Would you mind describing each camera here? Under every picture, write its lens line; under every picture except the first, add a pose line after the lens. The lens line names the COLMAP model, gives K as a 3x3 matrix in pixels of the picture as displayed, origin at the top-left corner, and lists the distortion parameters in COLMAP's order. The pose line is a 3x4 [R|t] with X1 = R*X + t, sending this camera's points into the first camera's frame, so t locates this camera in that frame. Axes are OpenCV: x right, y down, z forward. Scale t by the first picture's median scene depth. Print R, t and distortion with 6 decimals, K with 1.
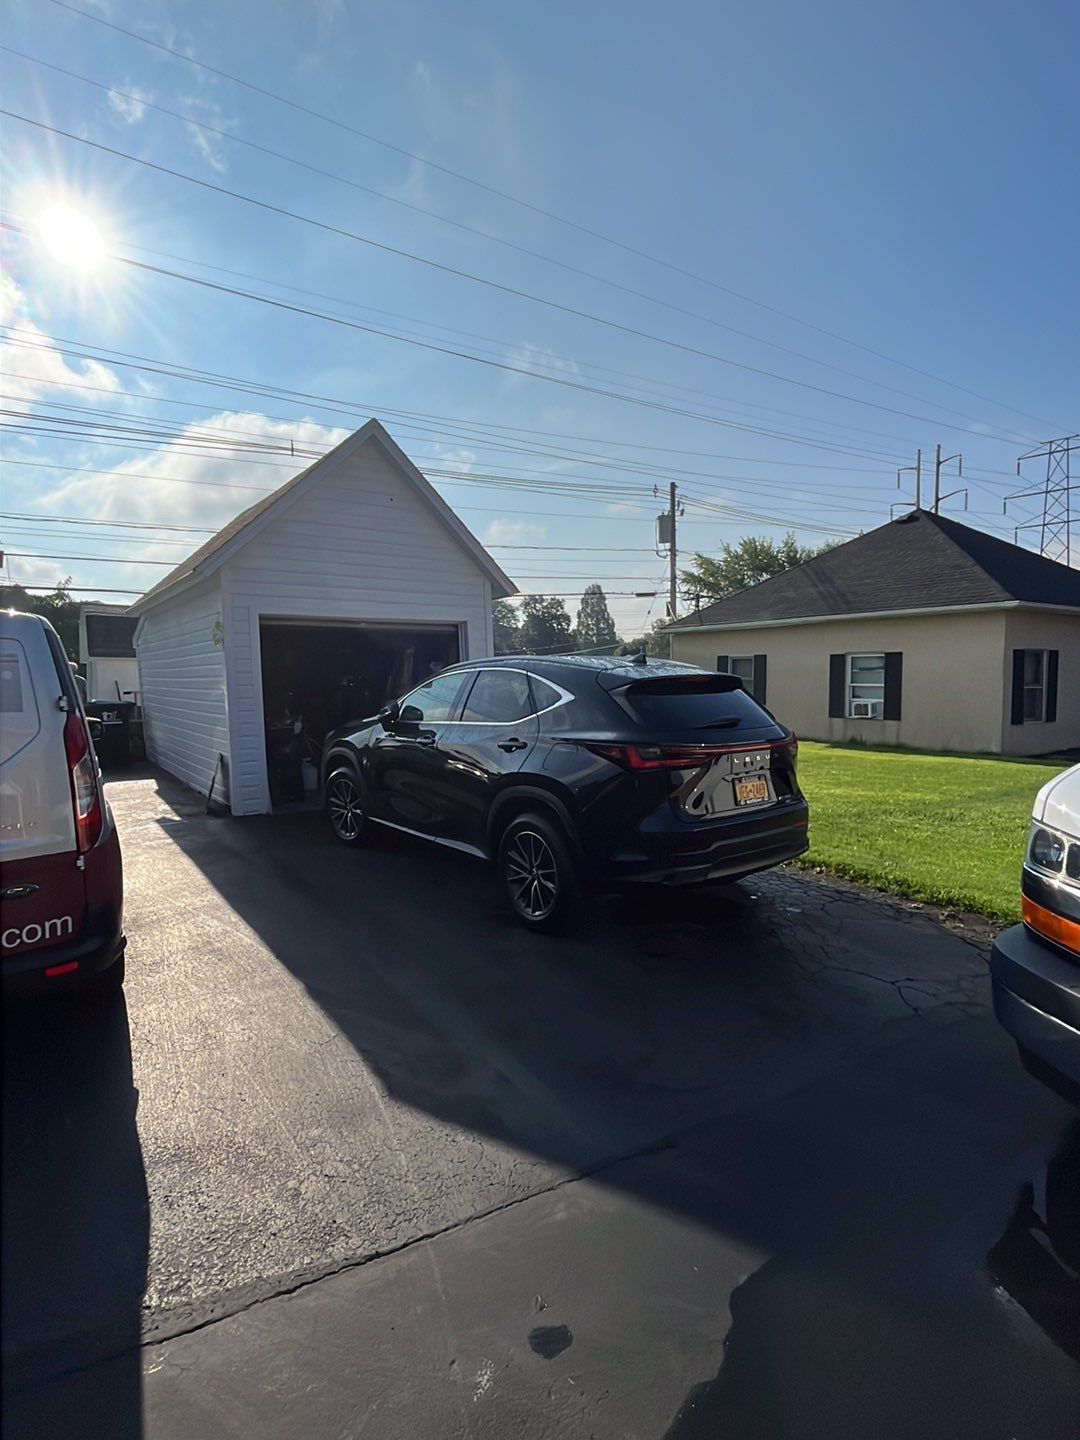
lens RADIAL K [[754.2, 0, 543.5], [0, 754.2, 718.7], [0, 0, 1]] dist [-0.016768, 0.000381]
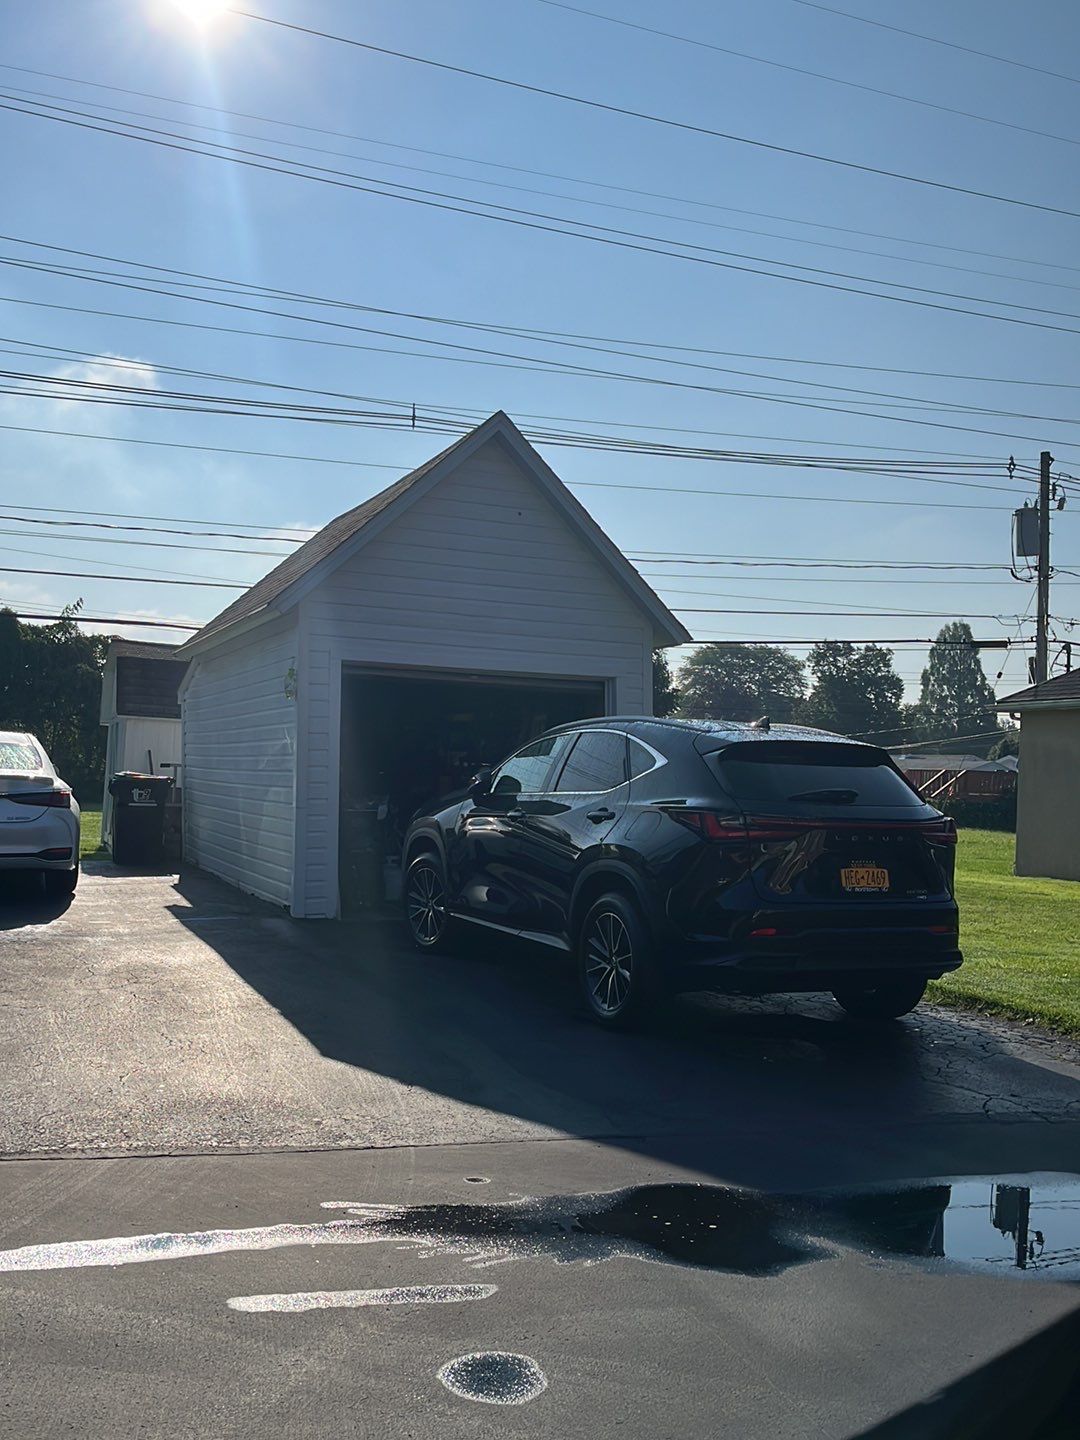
lens RADIAL K [[1411.5, 0, 536.1], [0, 1411.5, 720.1], [0, 0, 1]] dist [0.022316, 0.000000]
pose [[0.972531, 0.032300, -0.230521, 0.083867], [-0.056053, 0.993680, -0.097249, 0.028699], [0.225923, 0.107500, 0.968196, -0.195655]]
